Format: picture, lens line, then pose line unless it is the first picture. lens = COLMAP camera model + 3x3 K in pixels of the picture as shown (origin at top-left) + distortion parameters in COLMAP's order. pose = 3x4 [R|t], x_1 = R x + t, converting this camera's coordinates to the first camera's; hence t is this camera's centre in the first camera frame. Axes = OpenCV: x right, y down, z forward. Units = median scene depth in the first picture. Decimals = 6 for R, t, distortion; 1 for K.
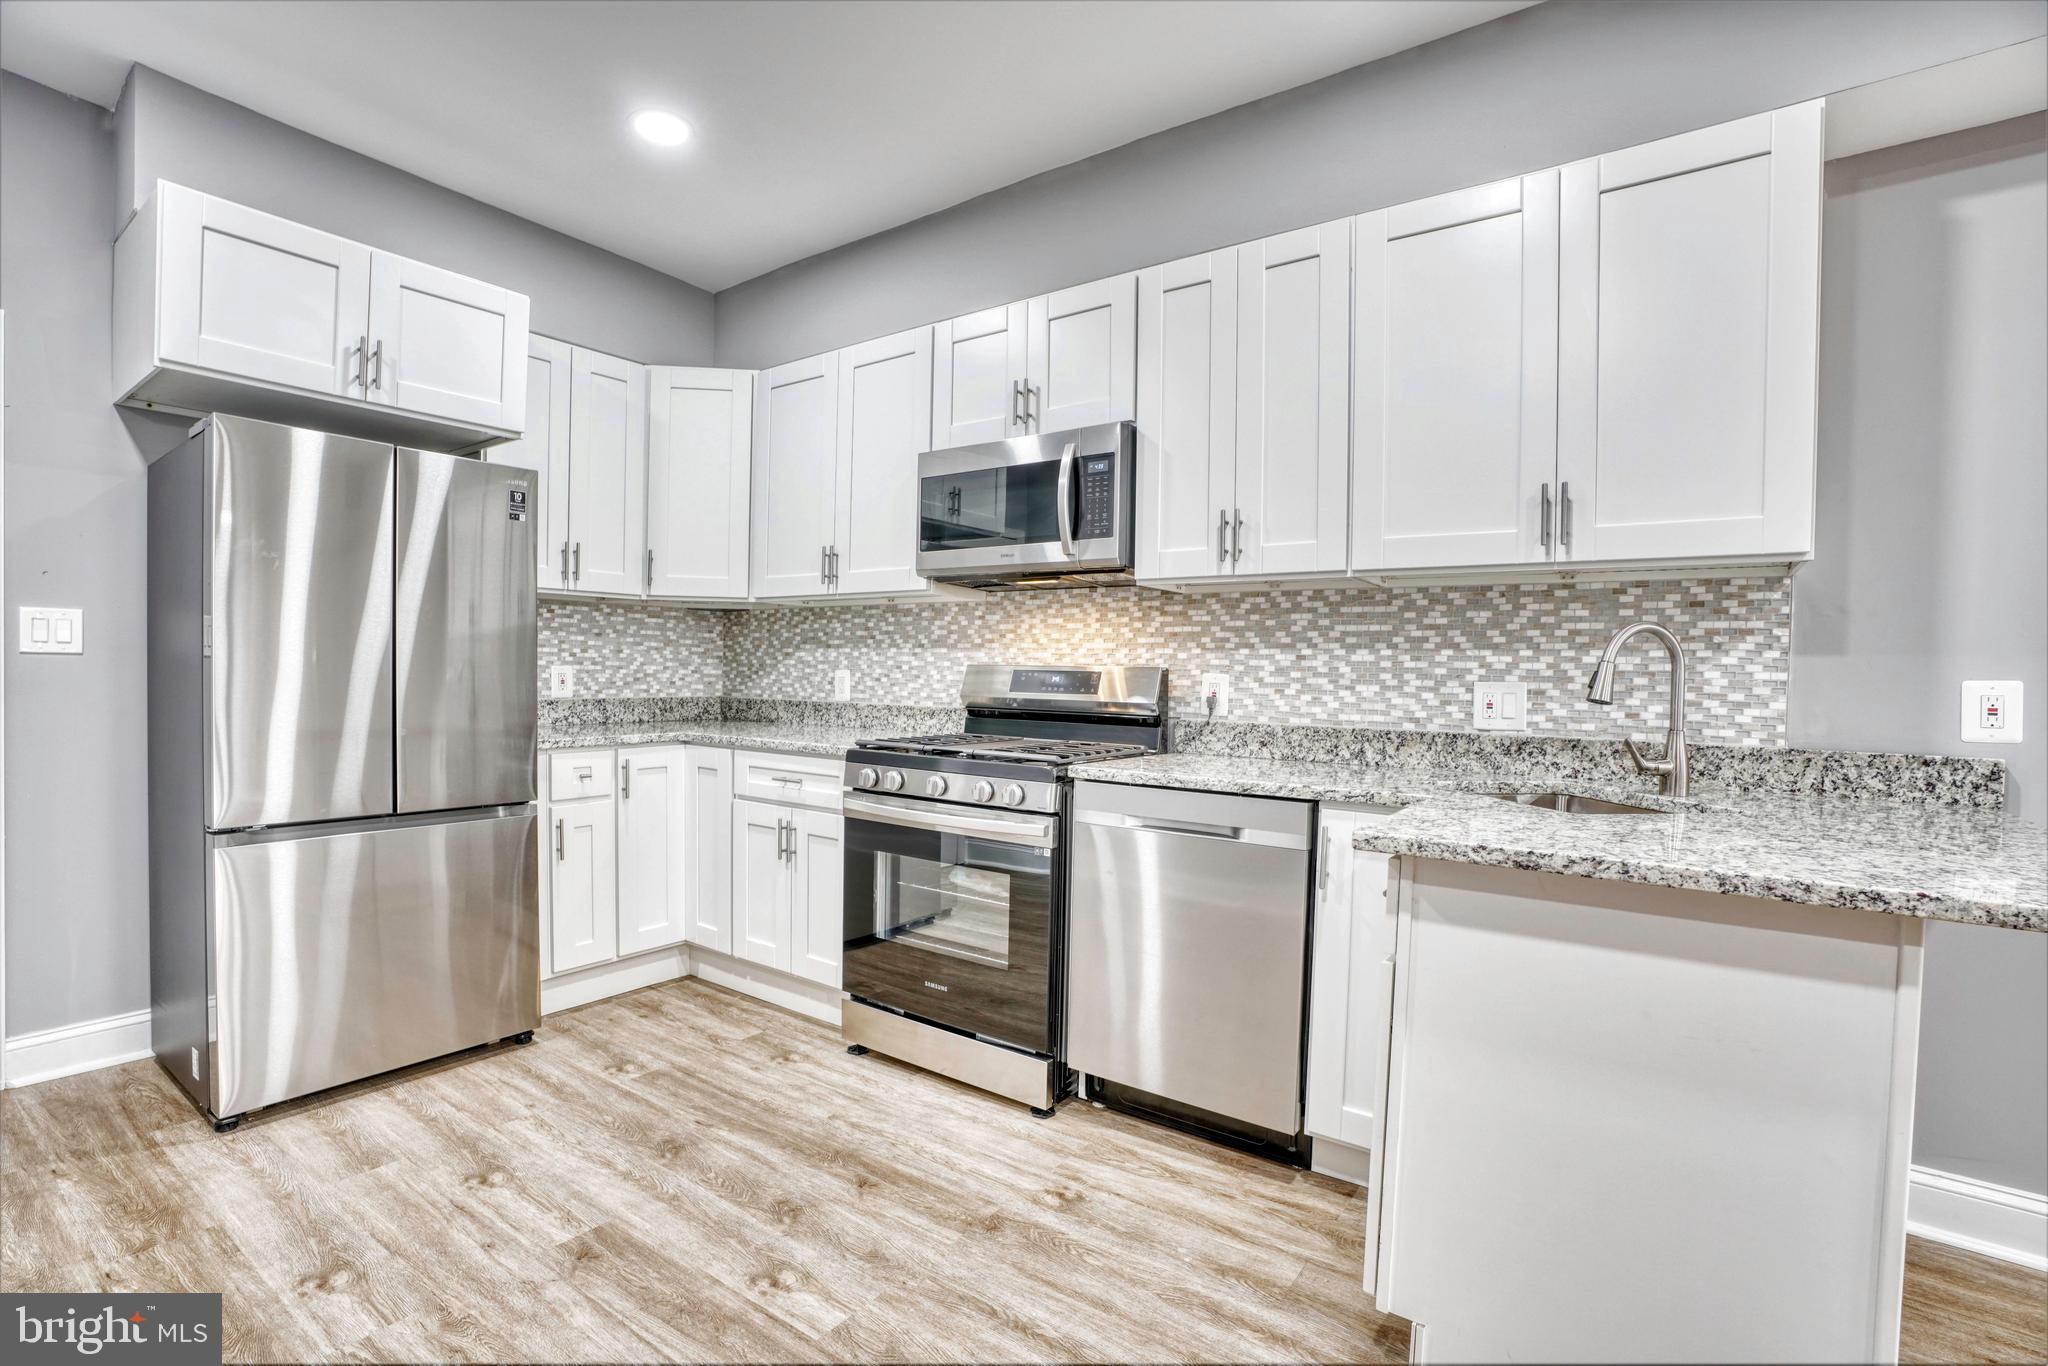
lens RADIAL K [[949.2, 0, 1007.5], [0, 949.2, 693.2], [0, 0, 1]] dist [-0.066598, 0.024678]
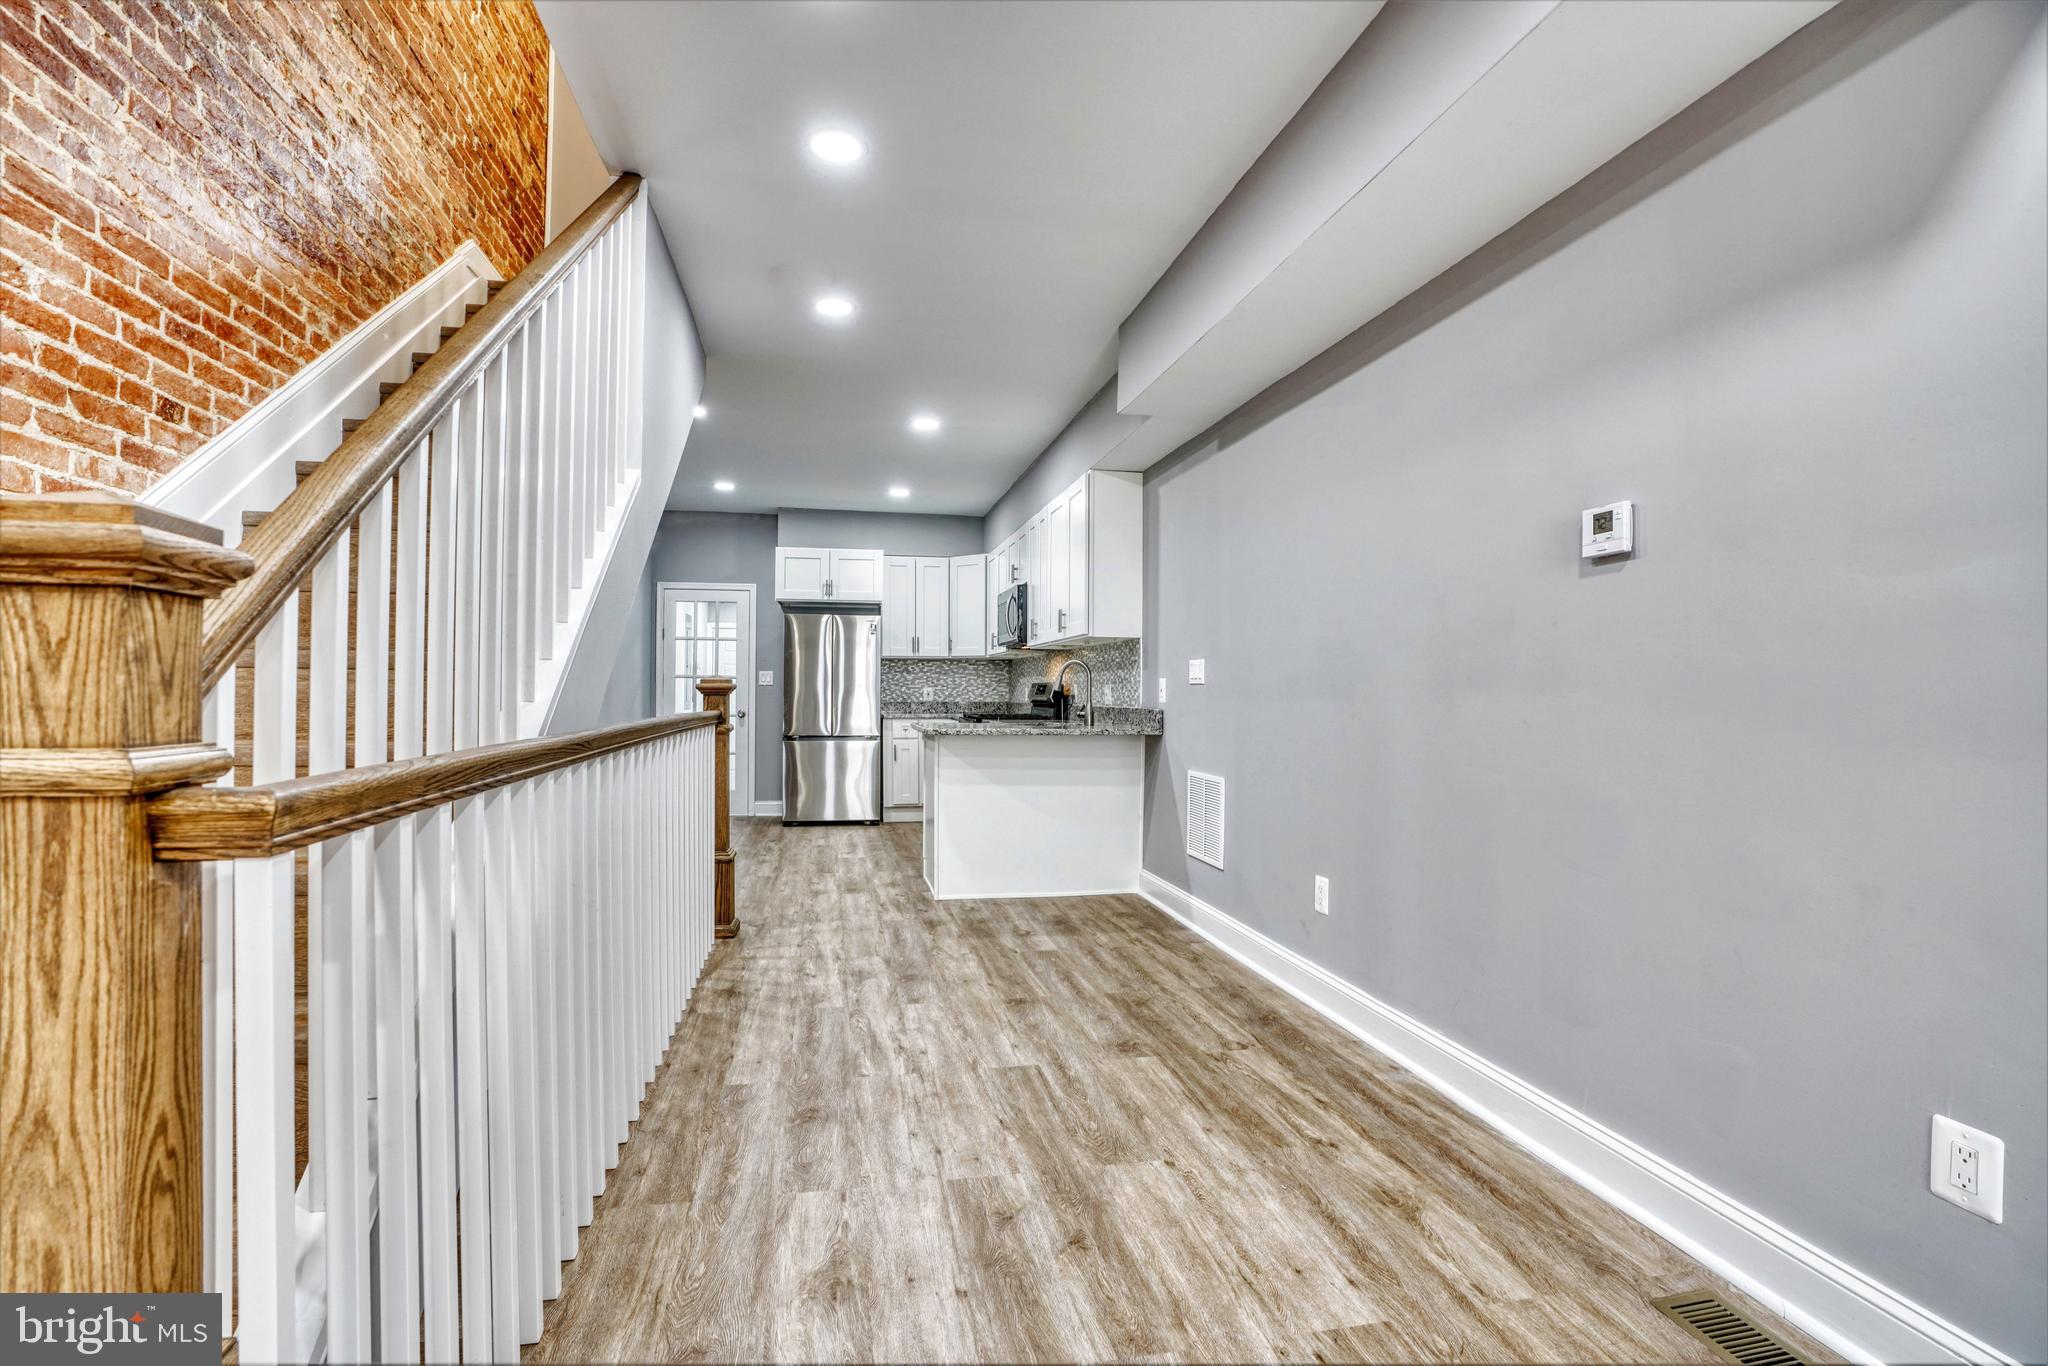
lens RADIAL K [[949.2, 0, 1014.0], [0, 949.2, 689.1], [0, 0, 1]] dist [-0.066598, 0.024678]
pose [[0.738376, -0.018259, -0.674142, 1.813601], [-0.007237, 0.999361, -0.034994, 0.079350], [0.674351, 0.030718, 0.737772, -0.862561]]
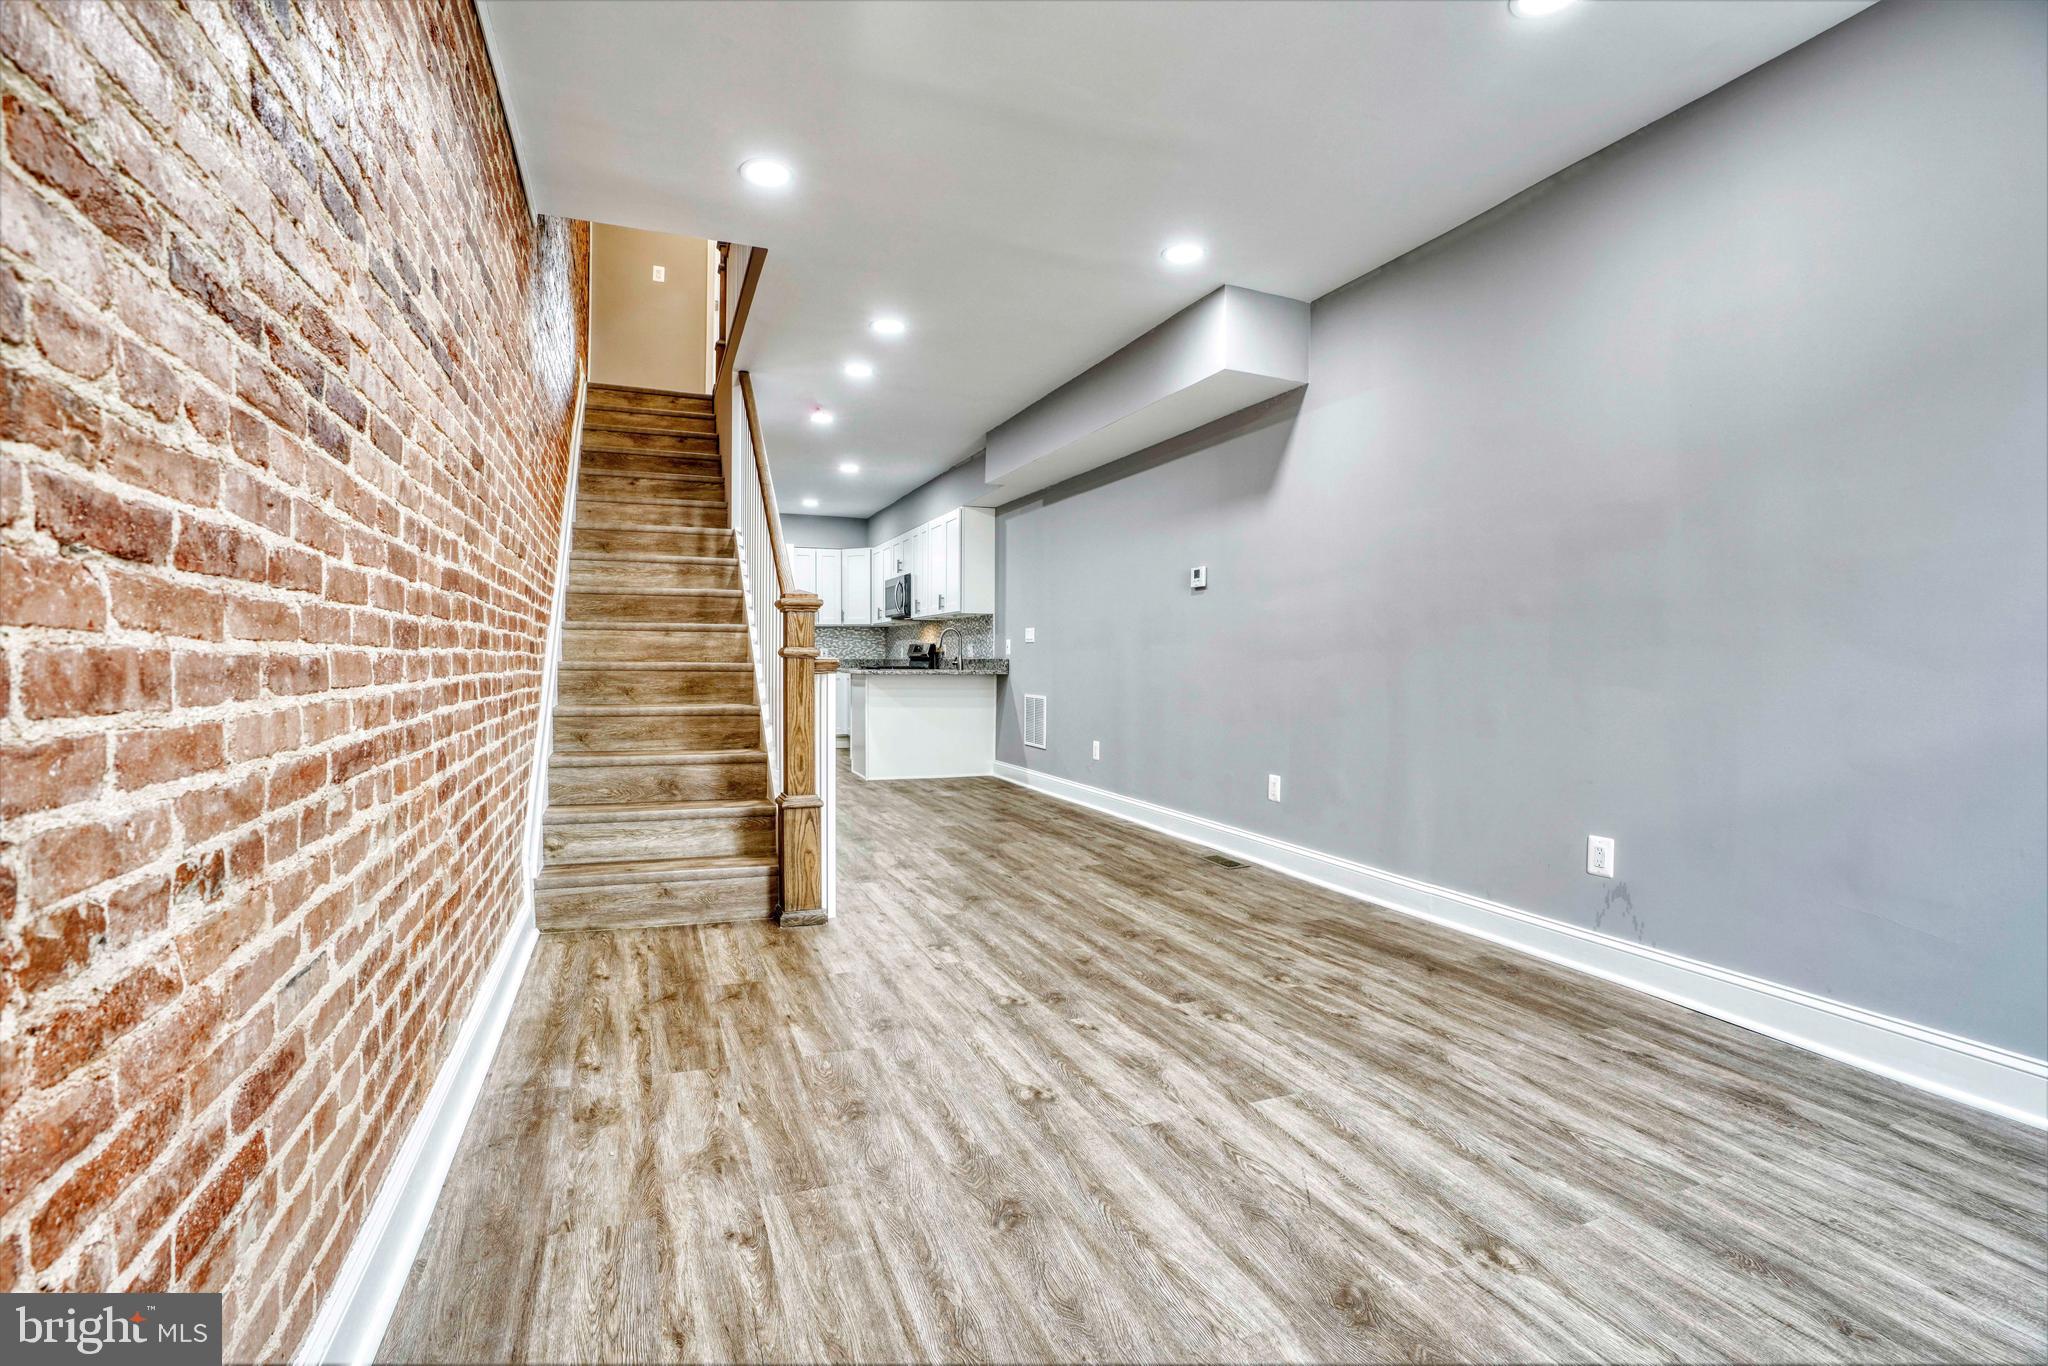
lens RADIAL K [[949.2, 0, 1009.7], [0, 949.2, 684.9], [0, 0, 1]] dist [-0.066598, 0.024678]
pose [[0.848238, -0.003097, -0.529606, 2.372846], [0.000293, 0.999985, -0.005377, 0.151366], [0.529615, 0.004406, 0.848226, -1.844644]]
